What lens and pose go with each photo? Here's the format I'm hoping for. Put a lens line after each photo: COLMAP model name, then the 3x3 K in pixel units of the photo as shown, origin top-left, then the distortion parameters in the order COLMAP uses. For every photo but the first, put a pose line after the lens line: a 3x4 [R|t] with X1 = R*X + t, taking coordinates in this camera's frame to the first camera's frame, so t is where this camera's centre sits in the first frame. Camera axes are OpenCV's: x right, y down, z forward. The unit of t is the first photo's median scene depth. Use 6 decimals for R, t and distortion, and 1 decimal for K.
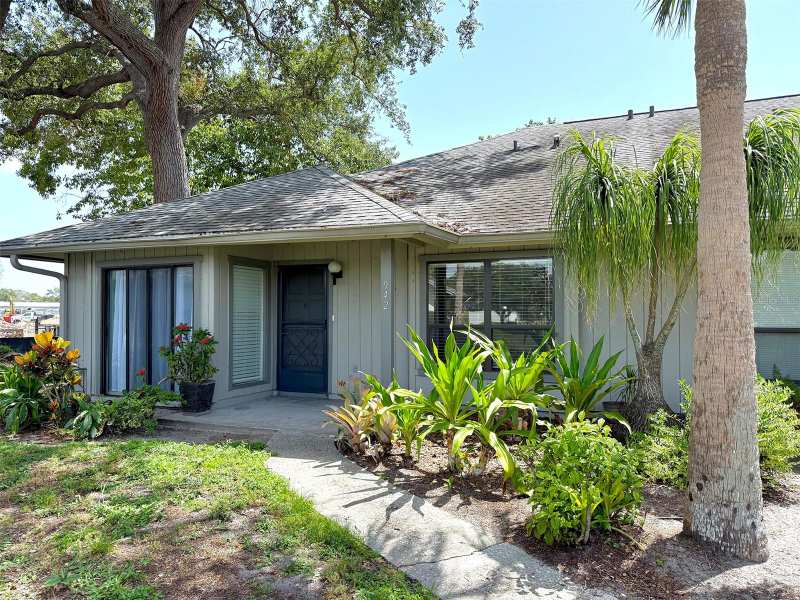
lens RADIAL K [[593.4, 0, 400.6], [0, 593.4, 302.0], [0, 0, 1]] dist [0.010175, -0.000678]
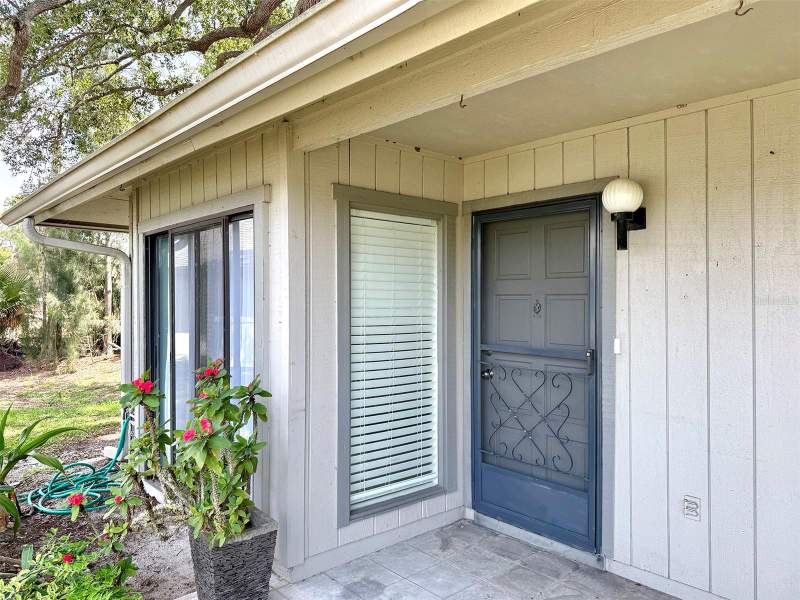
lens RADIAL K [[593.4, 0, 400.8], [0, 593.4, 297.9], [0, 0, 1]] dist [0.010175, -0.000678]
pose [[0.909864, -0.002181, -0.414900, -0.082884], [0.014606, 0.999535, 0.026777, -0.012375], [0.414649, -0.030423, 0.909473, 0.621872]]
